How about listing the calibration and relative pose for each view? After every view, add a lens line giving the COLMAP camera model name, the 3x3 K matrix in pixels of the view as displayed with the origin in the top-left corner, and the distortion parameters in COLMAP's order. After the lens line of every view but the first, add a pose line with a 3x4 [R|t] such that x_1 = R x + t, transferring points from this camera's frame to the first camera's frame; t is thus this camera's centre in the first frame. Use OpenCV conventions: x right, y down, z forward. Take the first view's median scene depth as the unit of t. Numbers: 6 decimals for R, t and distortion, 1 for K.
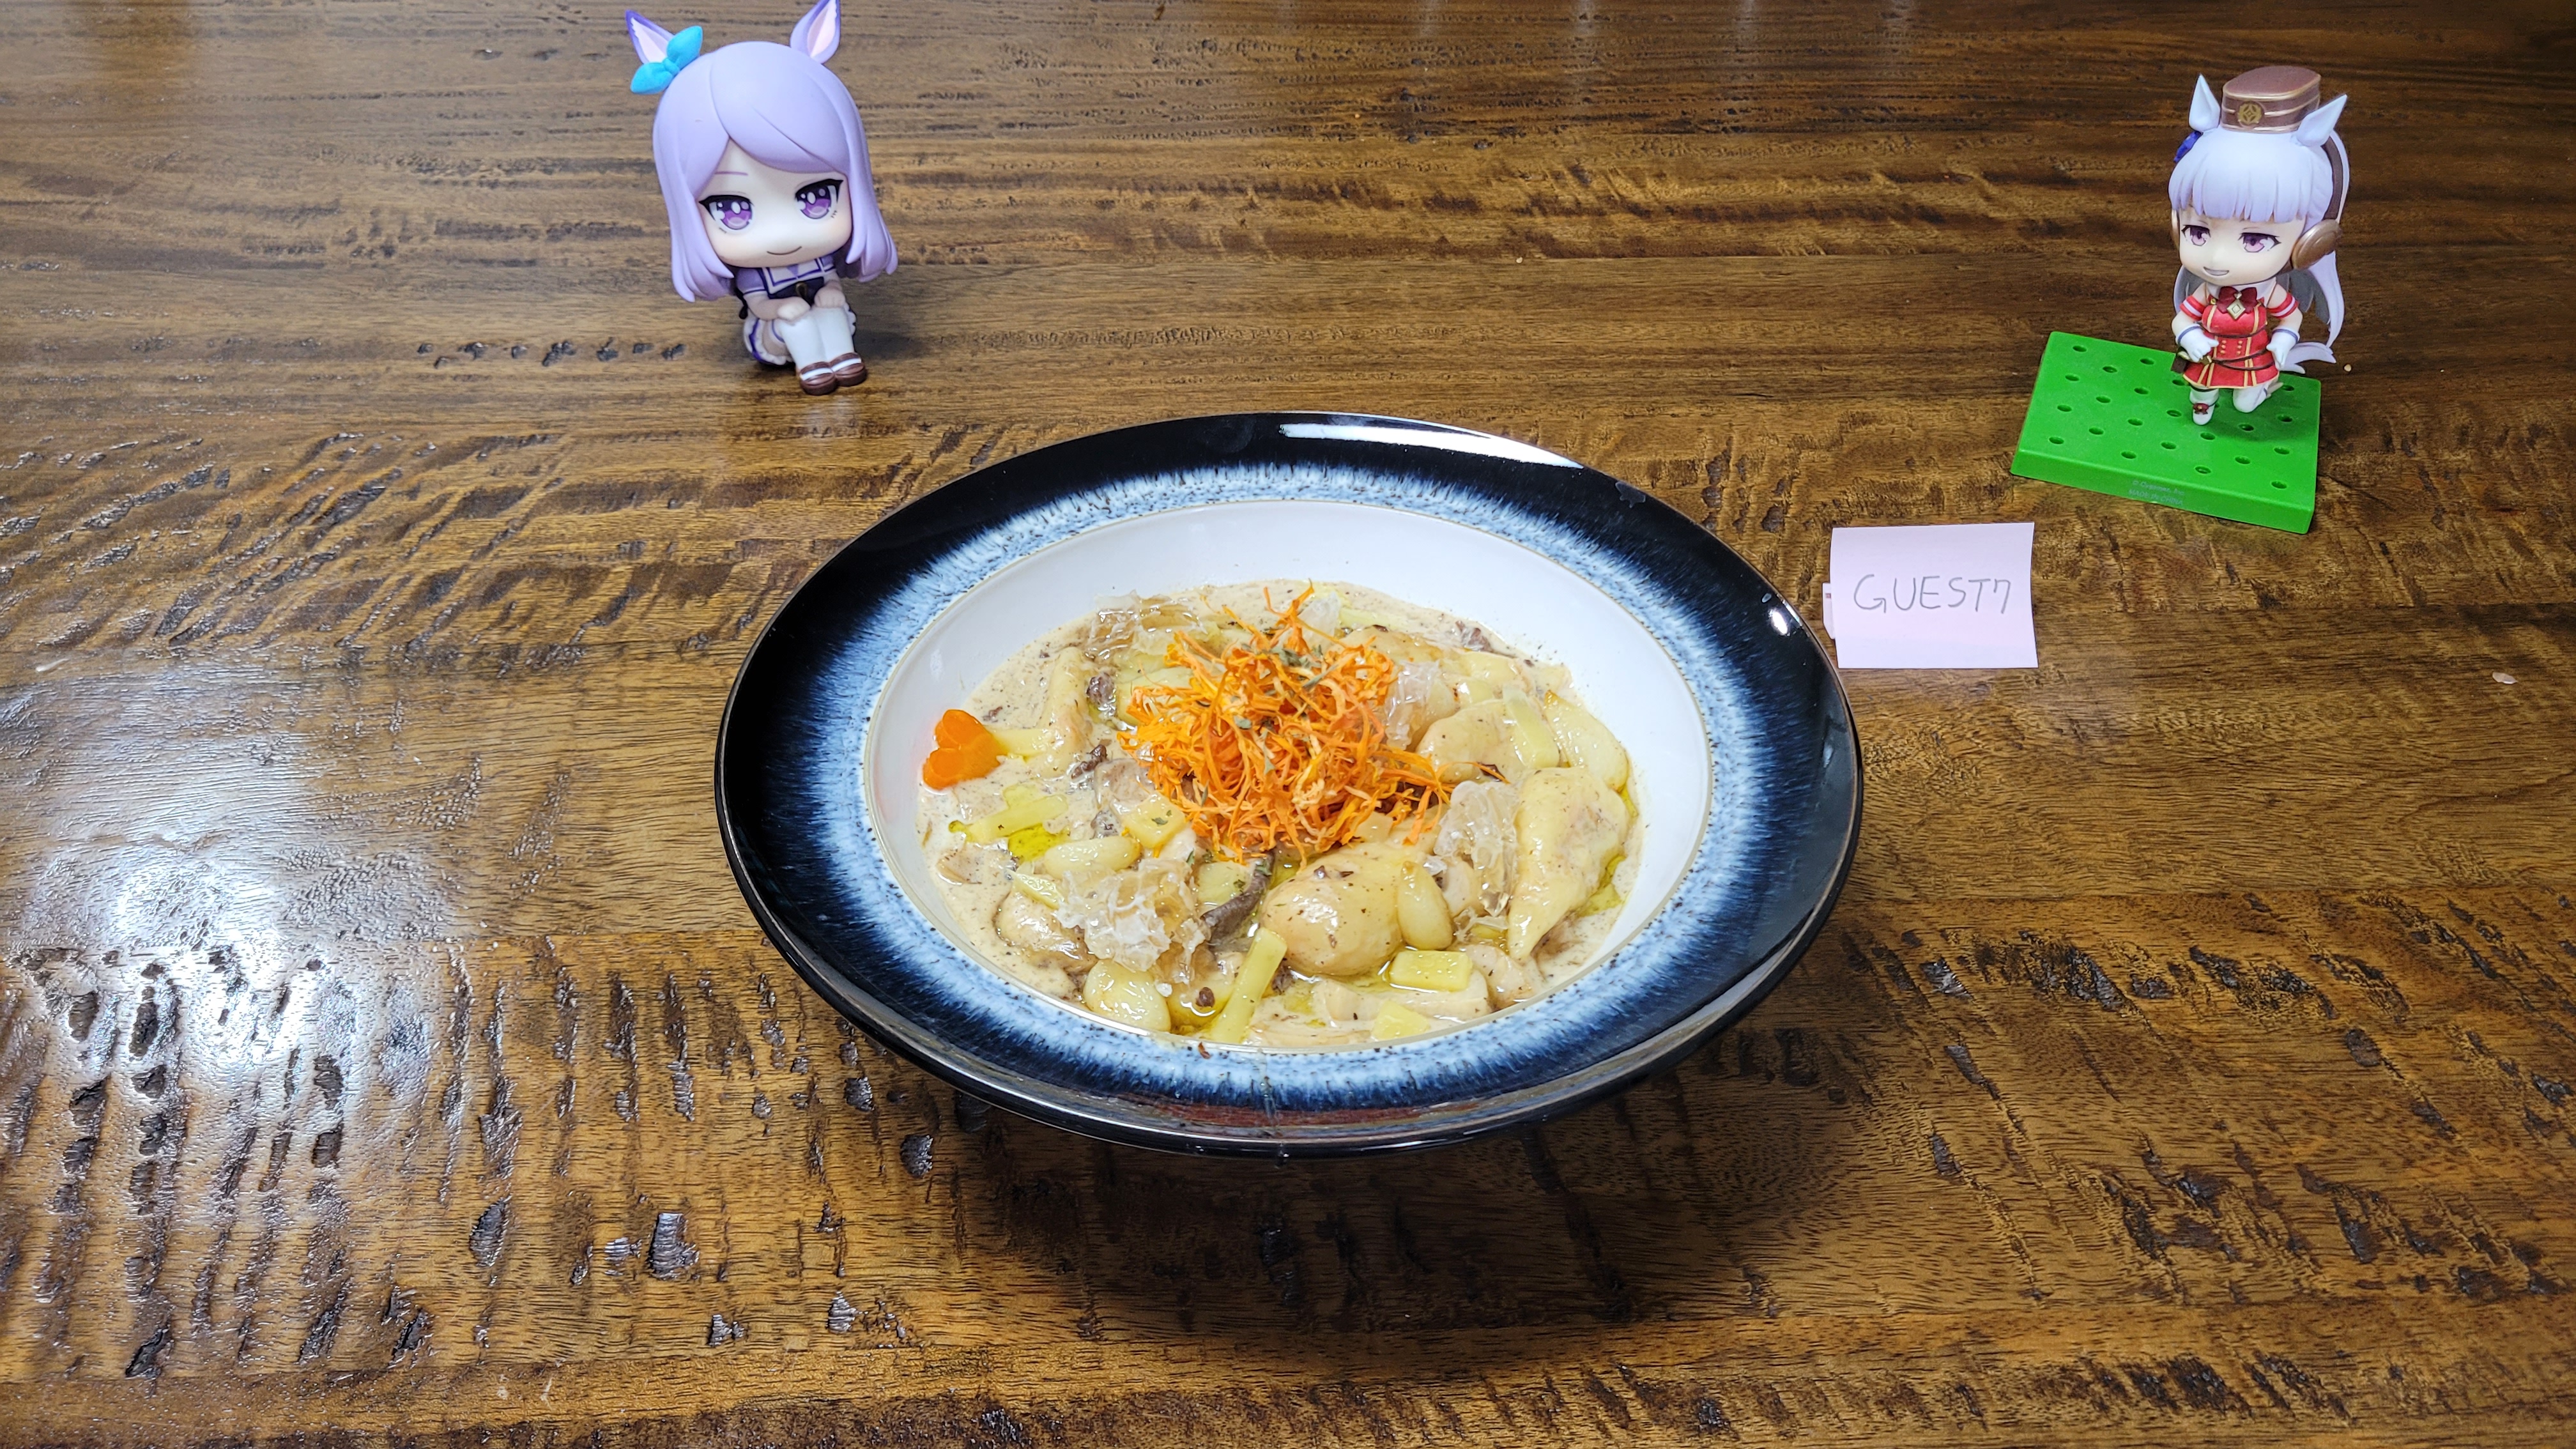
lens RADIAL K [[1947.1, 0, 1293.2], [0, 1947.1, 725.7], [0, 0, 1]] dist [0.032778, -0.015742]
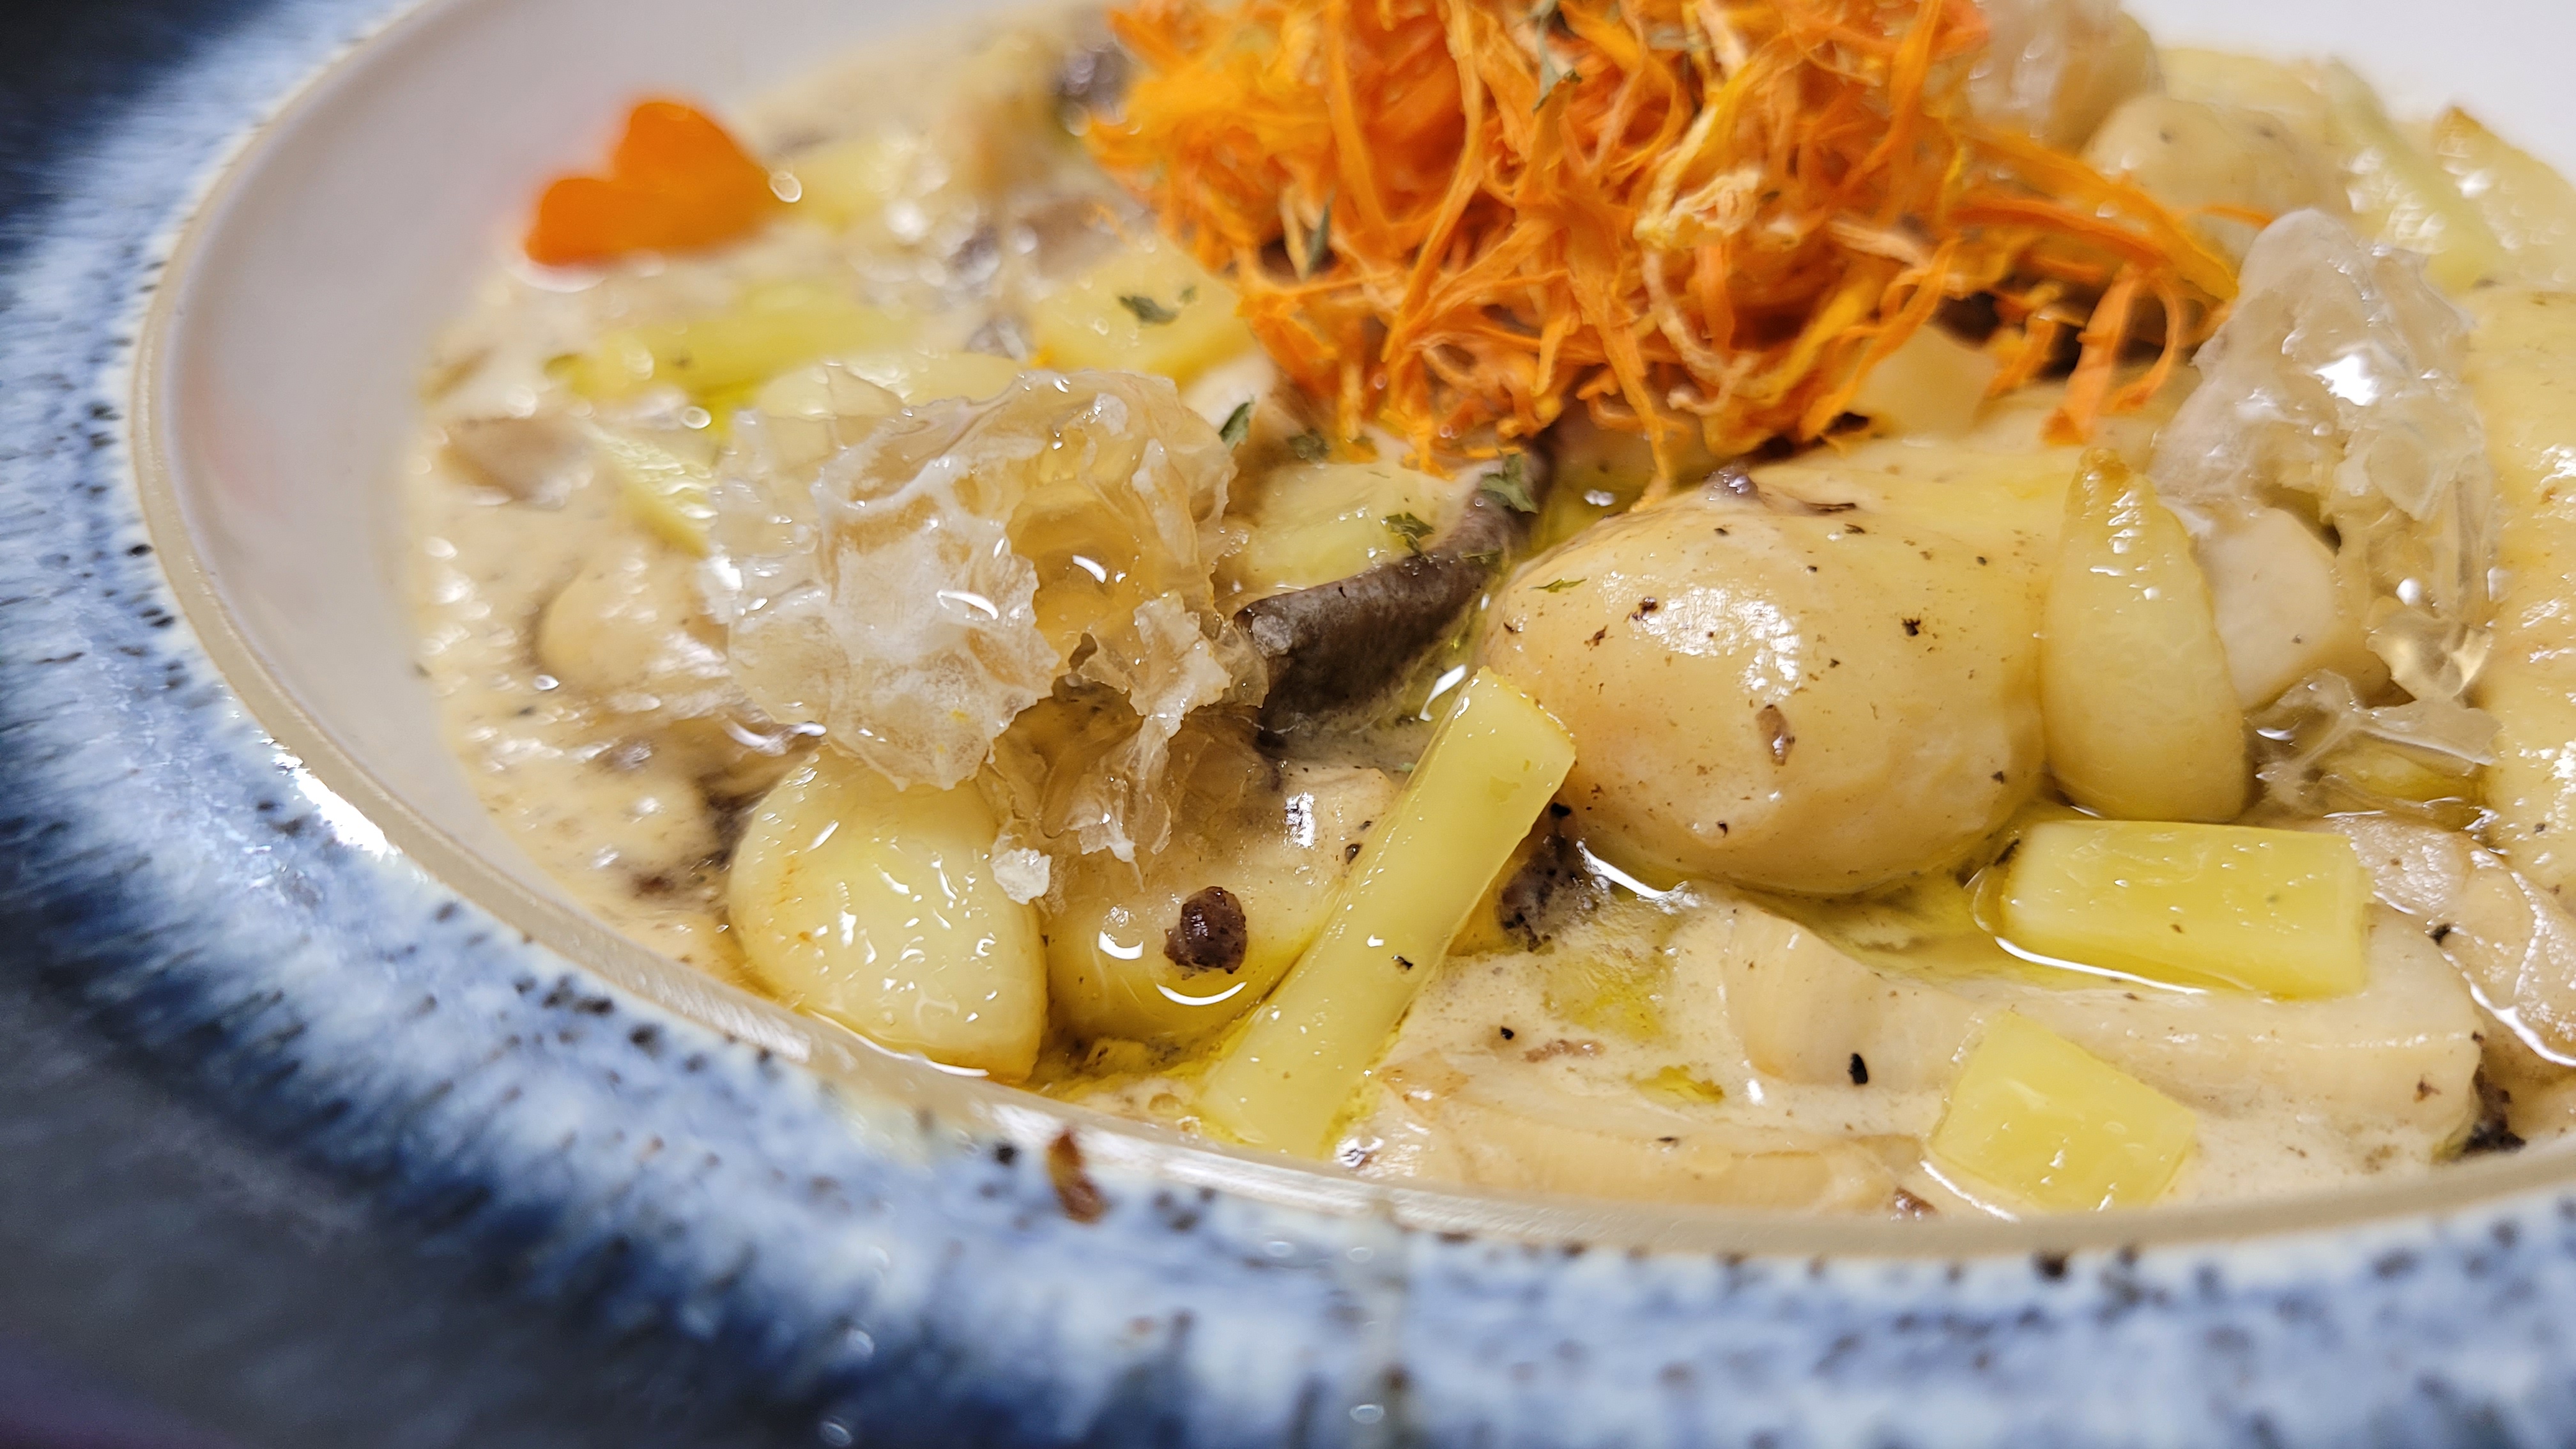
lens RADIAL K [[2128.6, 0, 1288.0], [0, 2128.6, 724.5], [0, 0, 1]] dist [-0.069406, -0.001693]
pose [[0.986927, 0.071996, -0.144194, -0.000650], [-0.073423, 0.997290, -0.004592, 0.112561], [0.143473, 0.015119, 0.989539, 0.730460]]
